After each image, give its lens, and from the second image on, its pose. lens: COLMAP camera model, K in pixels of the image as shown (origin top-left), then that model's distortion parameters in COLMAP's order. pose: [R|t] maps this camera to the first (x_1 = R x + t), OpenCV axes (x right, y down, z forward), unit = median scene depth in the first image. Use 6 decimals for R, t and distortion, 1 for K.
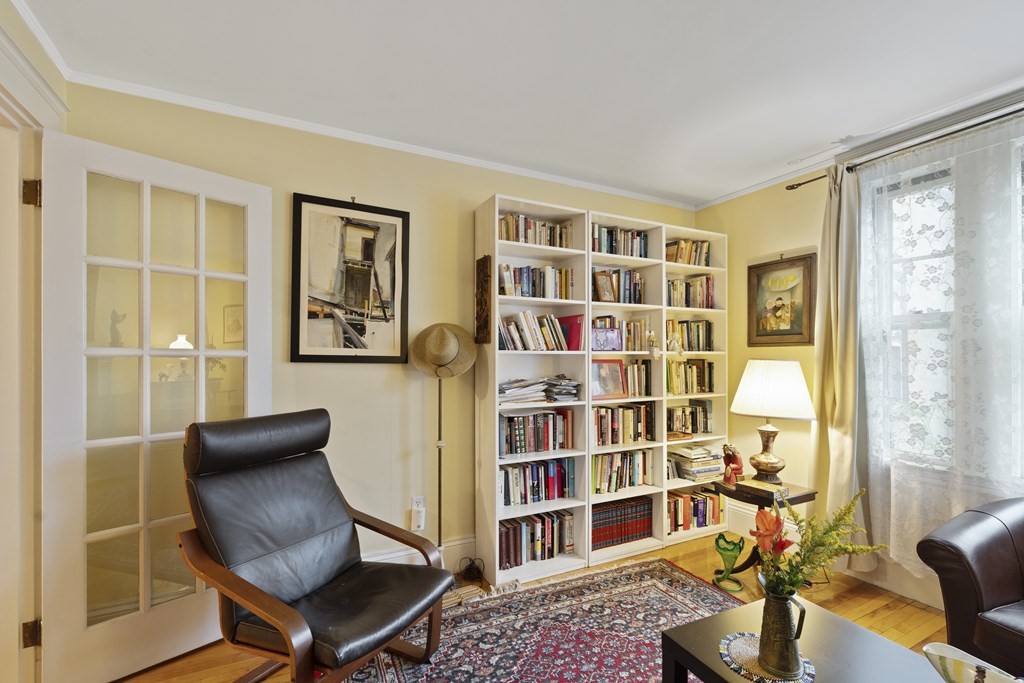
lens RADIAL K [[453.0, 0, 516.2], [0, 453.0, 357.2], [0, 0, 1]] dist [-0.001587, 0.001404]
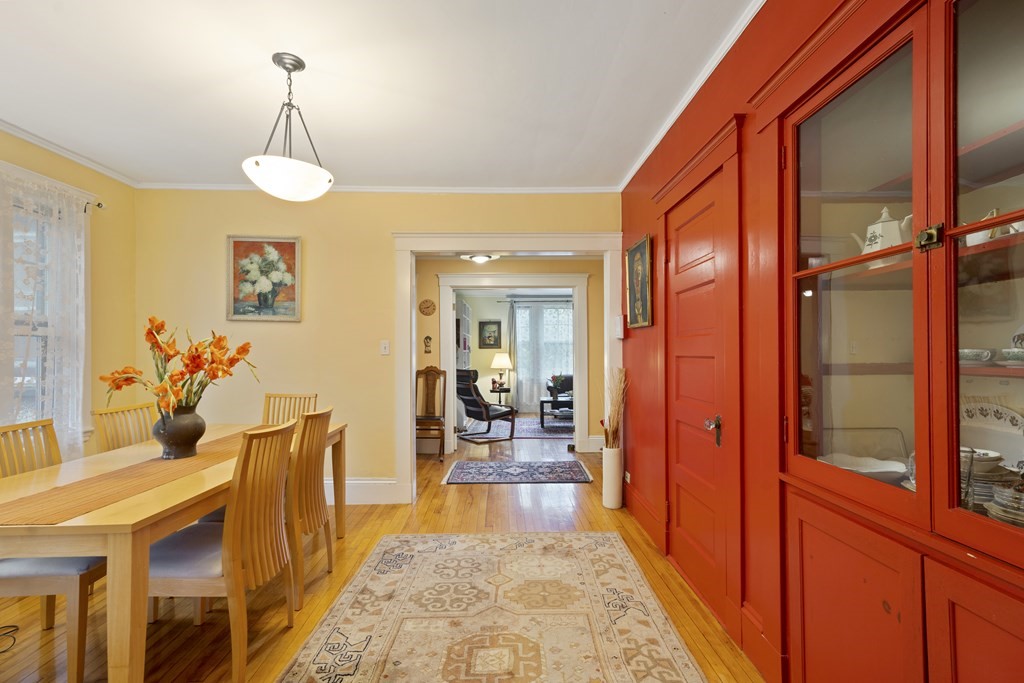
lens RADIAL K [[453.0, 0, 514.0], [0, 453.0, 344.9], [0, 0, 1]] dist [-0.001587, 0.001404]
pose [[0.465814, 0.008334, 0.884843, -2.229957], [0.003467, 0.999931, -0.011243, -0.015043], [-0.884876, 0.008305, 0.465753, -0.654255]]
